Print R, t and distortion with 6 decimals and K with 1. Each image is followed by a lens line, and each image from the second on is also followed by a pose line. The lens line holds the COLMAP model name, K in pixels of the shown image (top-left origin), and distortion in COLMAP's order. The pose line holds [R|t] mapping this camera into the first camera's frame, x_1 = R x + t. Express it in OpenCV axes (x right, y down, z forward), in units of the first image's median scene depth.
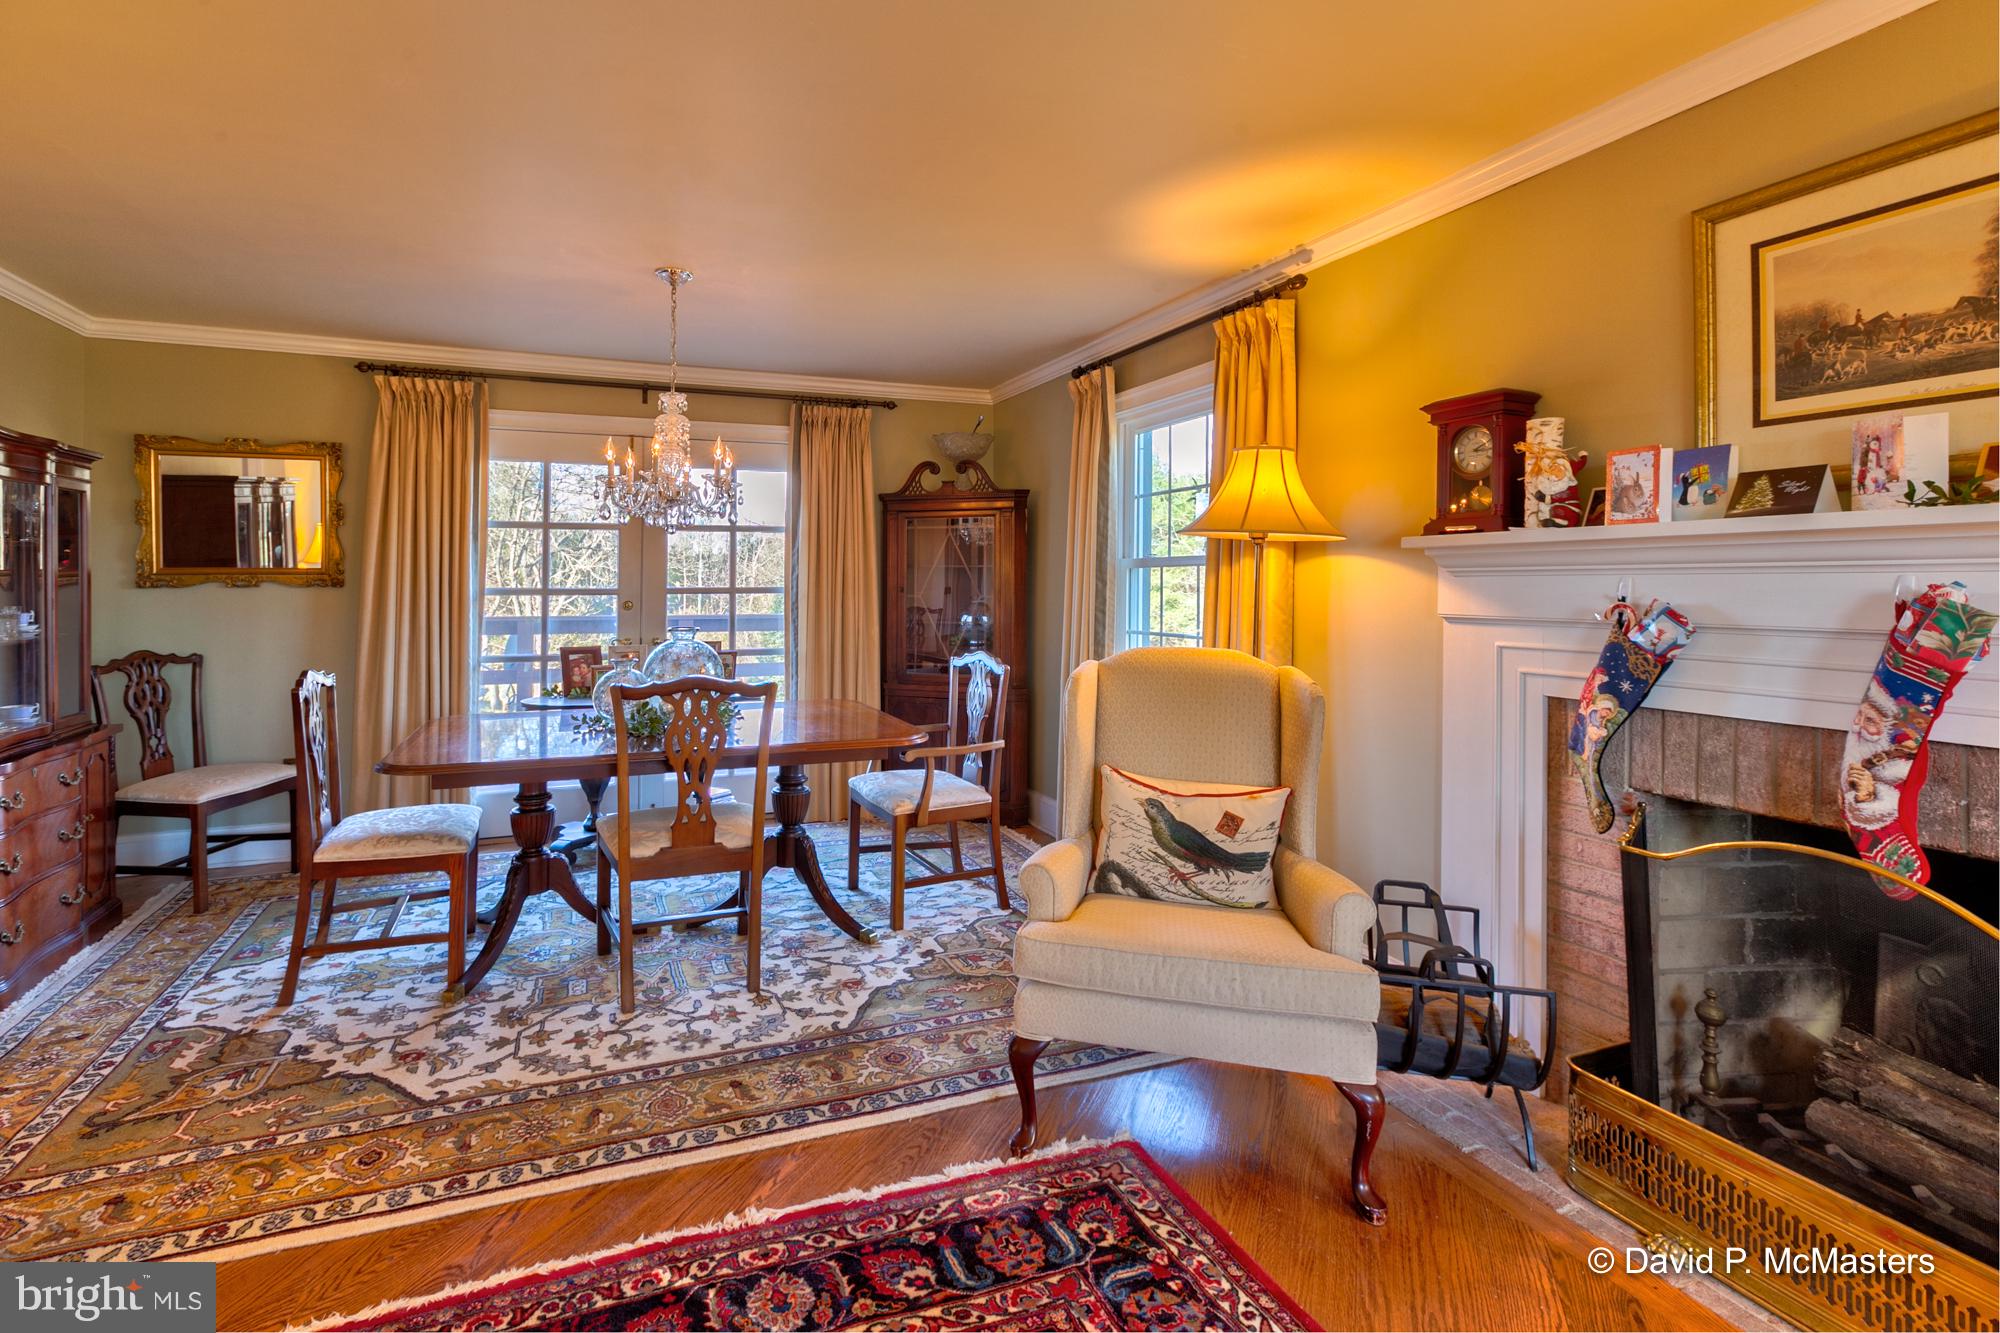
lens RADIAL K [[909.6, 0, 995.8], [0, 909.6, 586.1], [0, 0, 1]] dist [-0.000069, -0.000024]
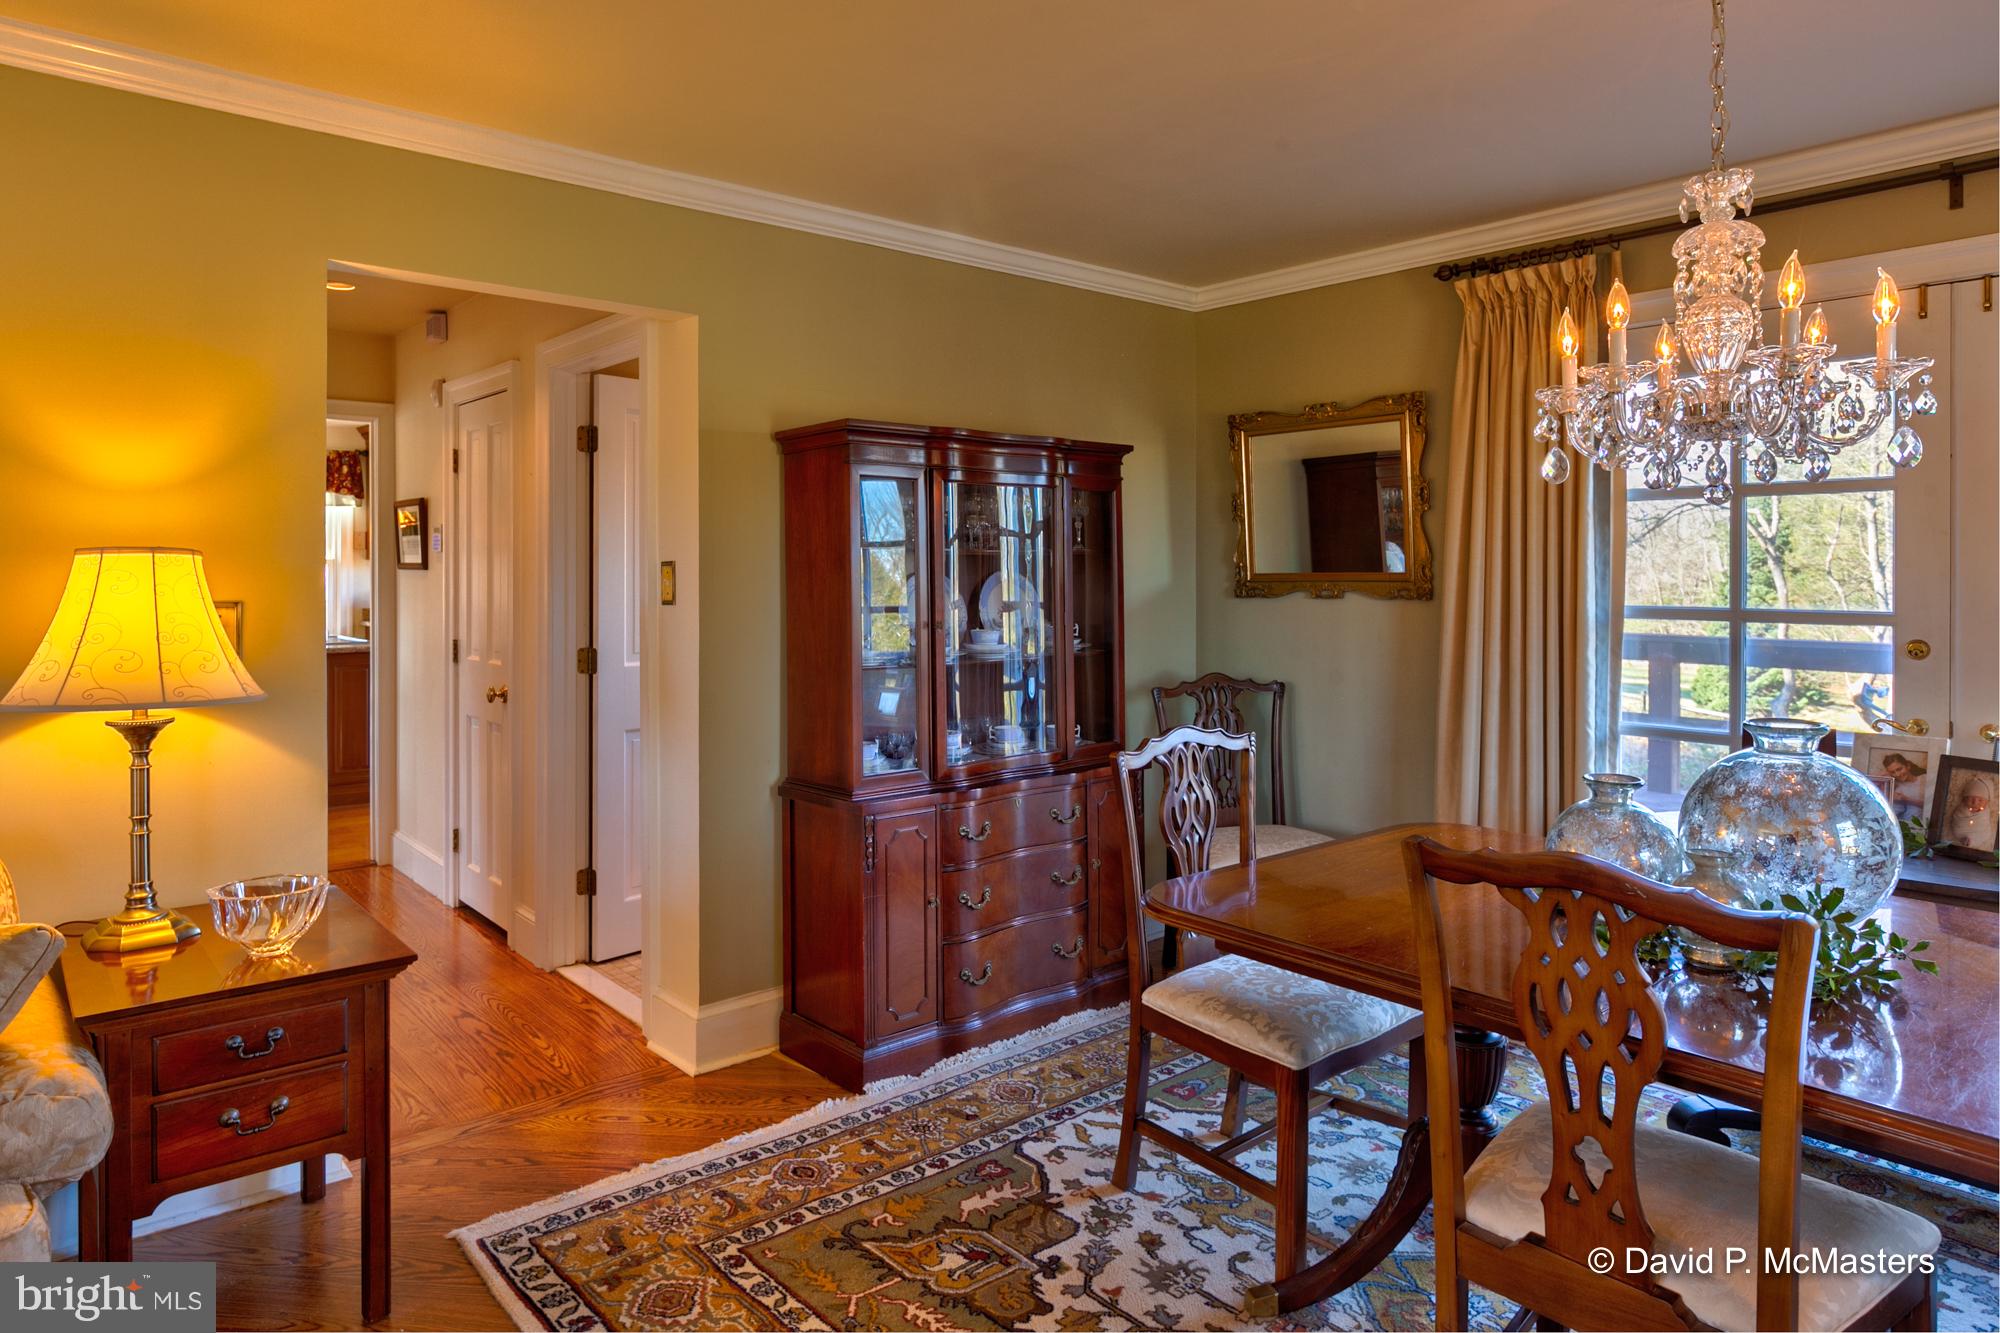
lens RADIAL K [[1250.0, 0, 997.7], [0, 1250.0, 565.2], [0, 0, 1]] dist [0.001604, -0.000711]
pose [[0.265905, -0.000605, -0.963999, 0.160025], [-0.002866, 0.999995, -0.001418, -0.035175], [0.963995, 0.003139, 0.265902, 0.661586]]
